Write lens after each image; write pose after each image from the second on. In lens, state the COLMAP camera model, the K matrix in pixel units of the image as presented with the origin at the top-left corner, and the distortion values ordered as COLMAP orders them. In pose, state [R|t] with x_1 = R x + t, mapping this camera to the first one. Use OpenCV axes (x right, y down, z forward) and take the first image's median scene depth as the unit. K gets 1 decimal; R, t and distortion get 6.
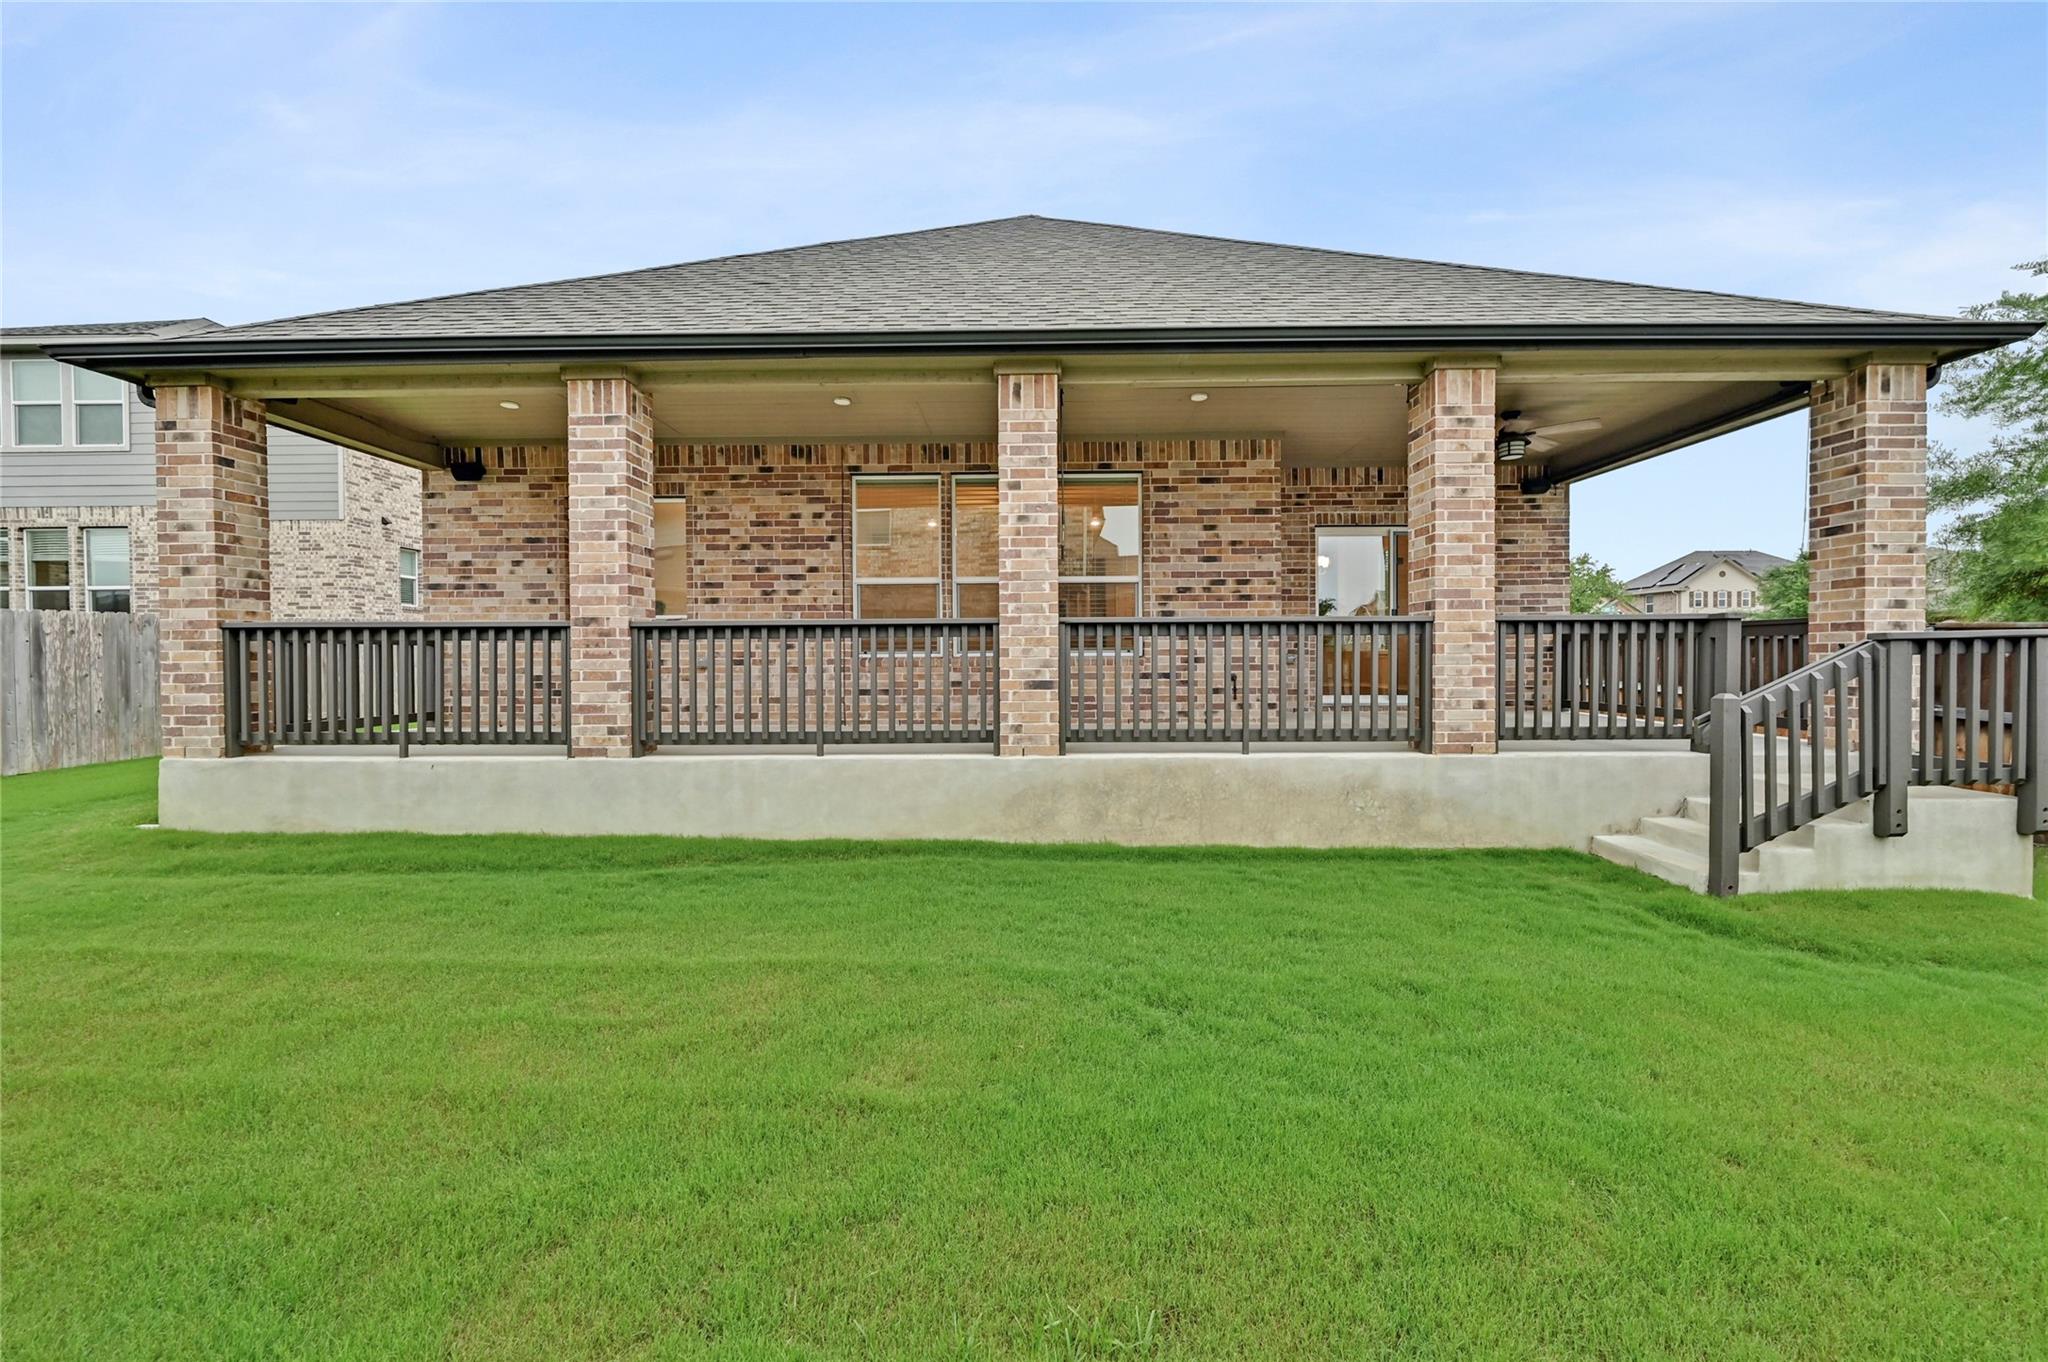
lens RADIAL K [[810.7, 0, 1032.6], [0, 810.7, 672.5], [0, 0, 1]] dist [-0.001936, 0.000029]
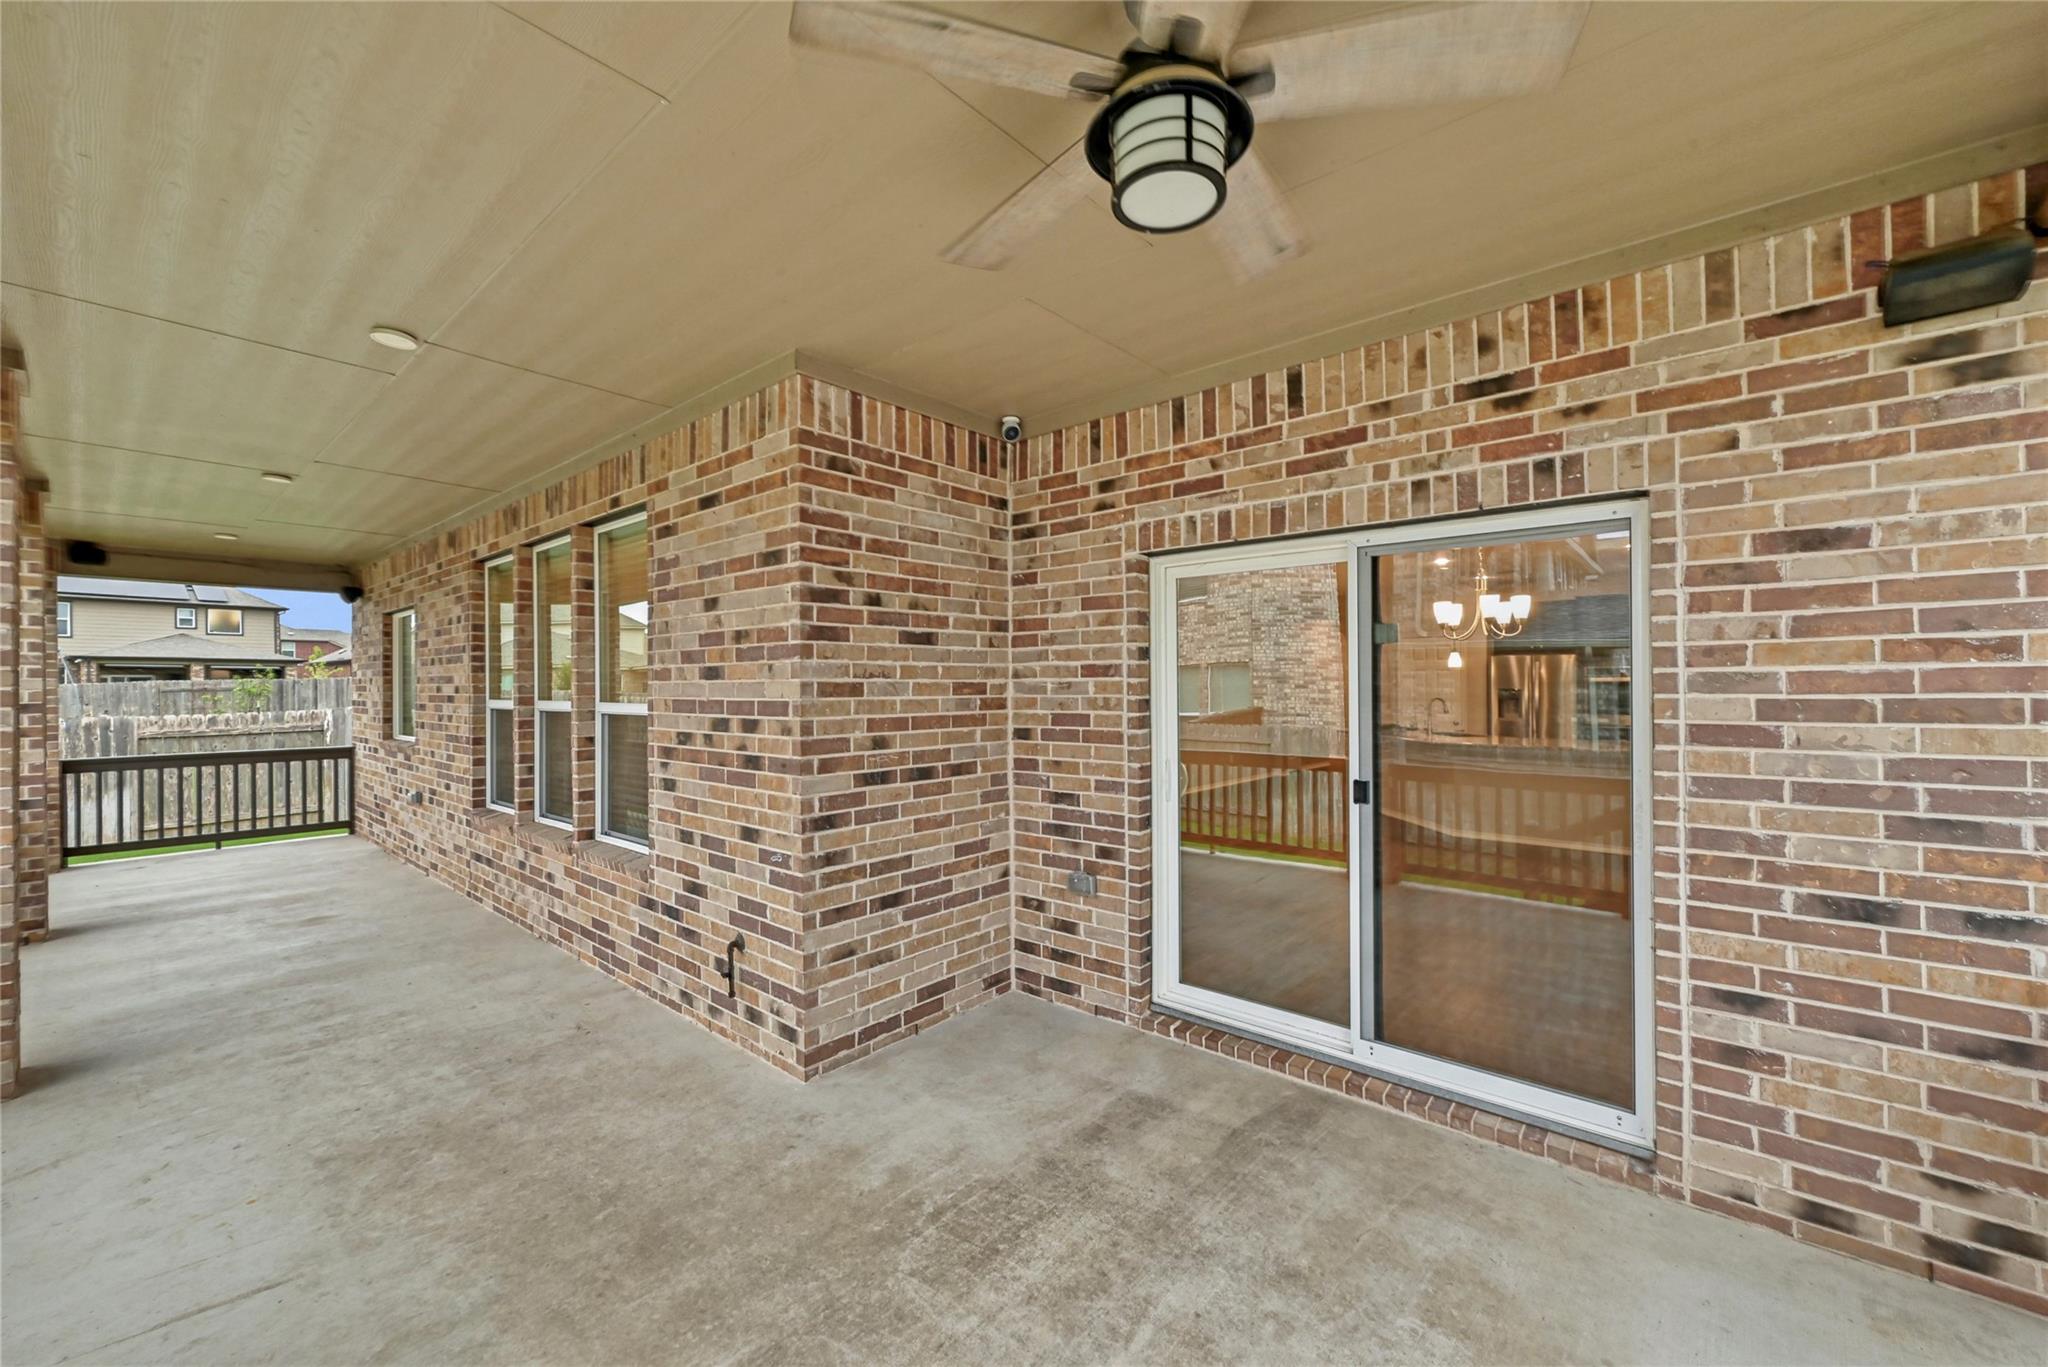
lens RADIAL K [[819.7, 0, 1034.6], [0, 819.7, 680.0], [0, 0, 1]] dist [-0.002071, 0.000314]
pose [[0.761724, -0.001080, -0.647900, 0.656117], [-0.011253, 0.999826, -0.014896, -0.131576], [0.647803, 0.018638, 0.761580, 0.768874]]
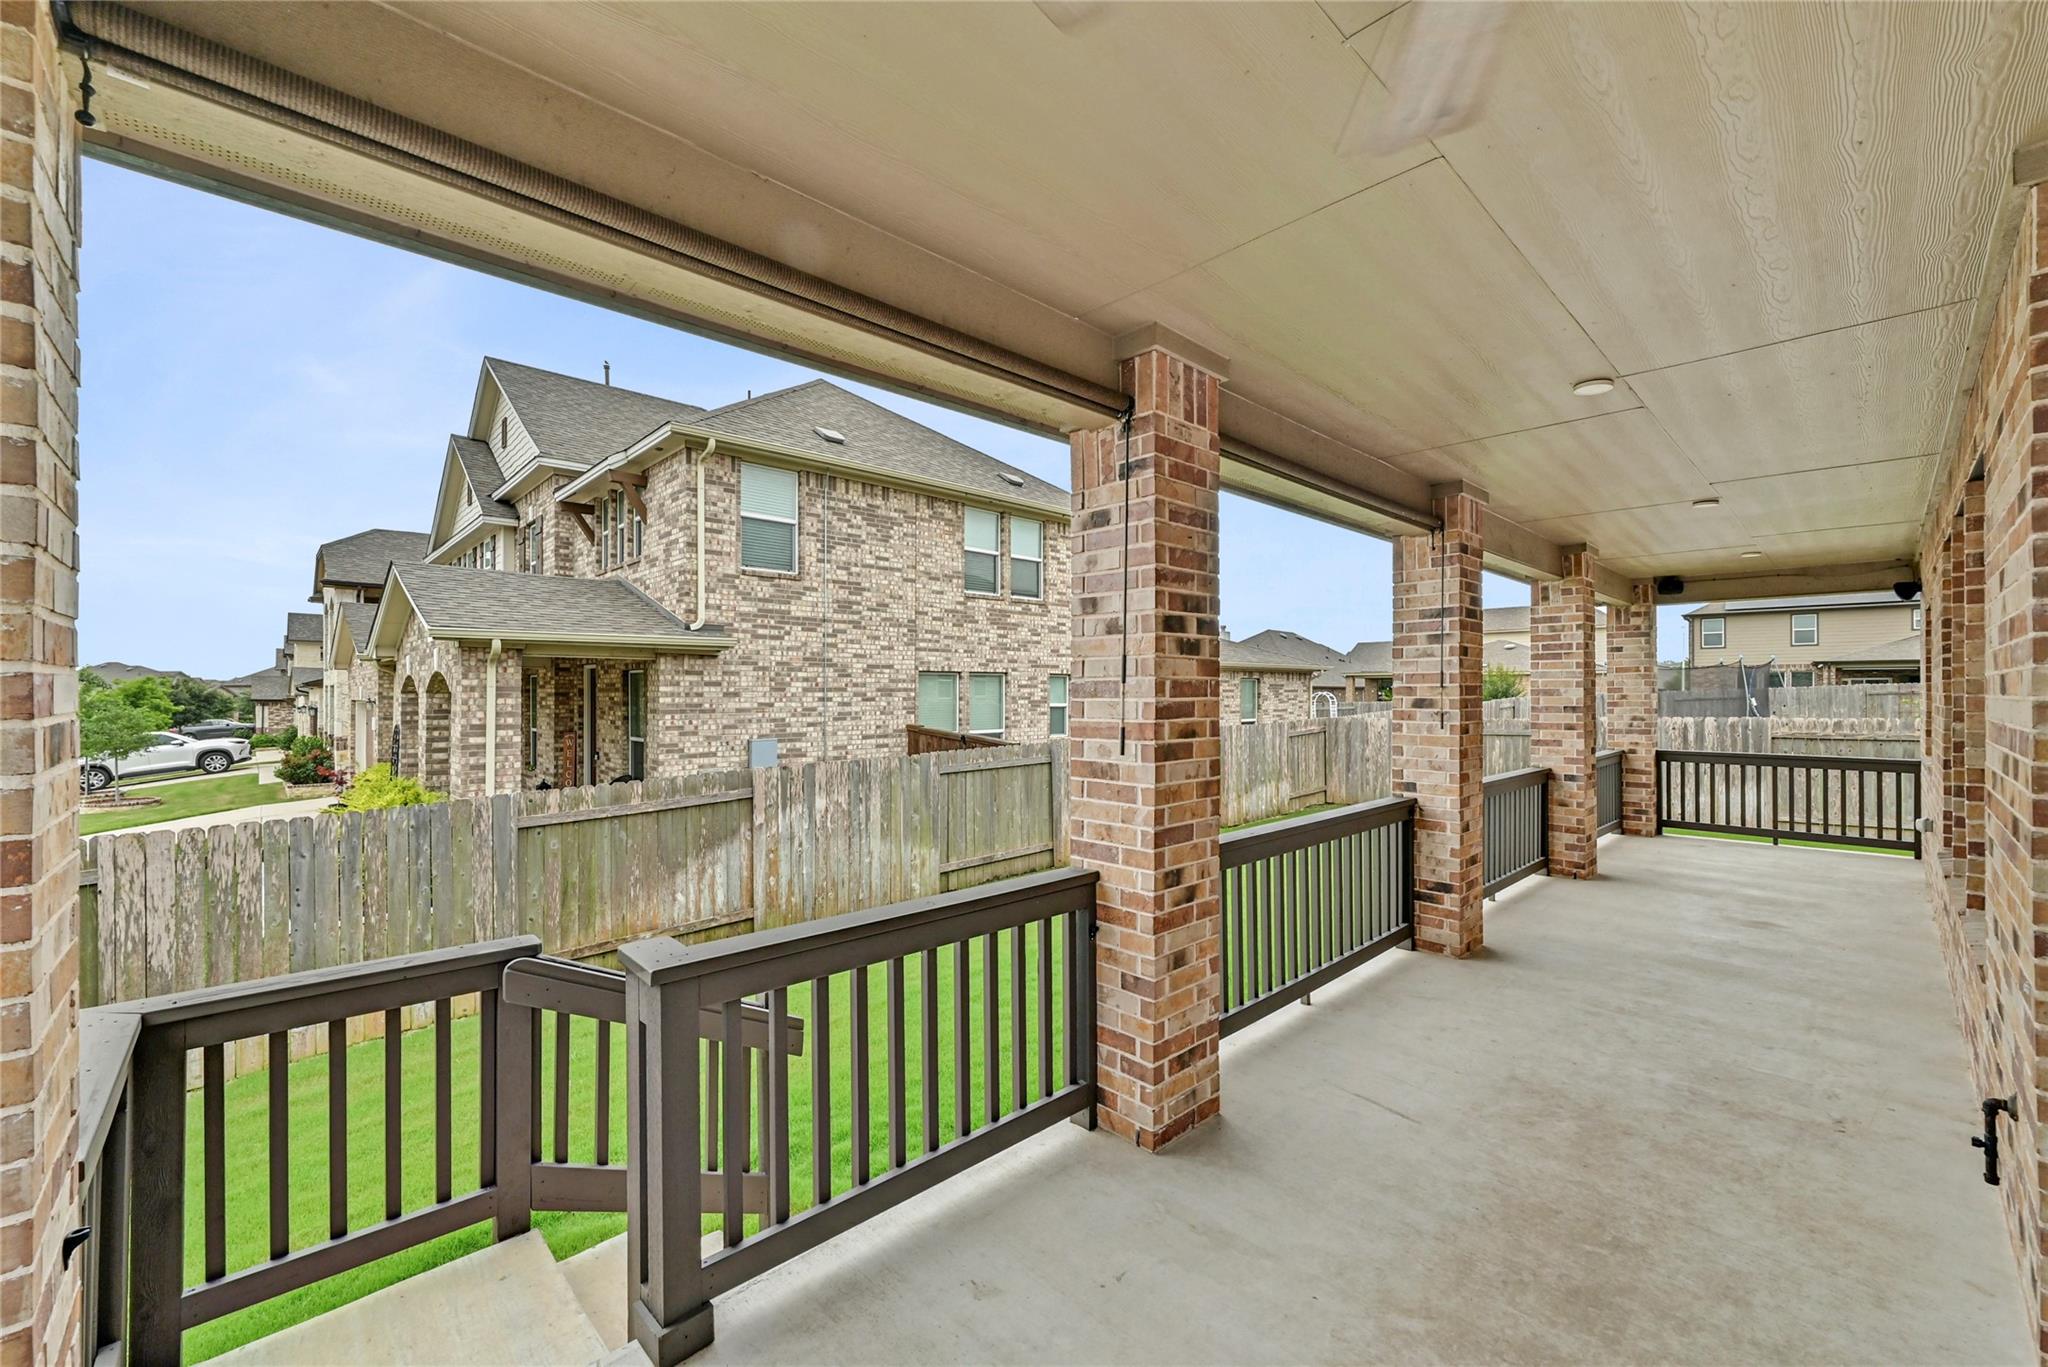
lens RADIAL K [[819.7, 0, 1032.5], [0, 819.7, 686.7], [0, 0, 1]] dist [-0.002071, 0.000314]
pose [[-0.716445, 0.003001, -0.697637, 0.687715], [-0.007236, 0.999905, 0.011732, -0.140814], [0.697606, 0.013454, -0.716356, 0.969946]]
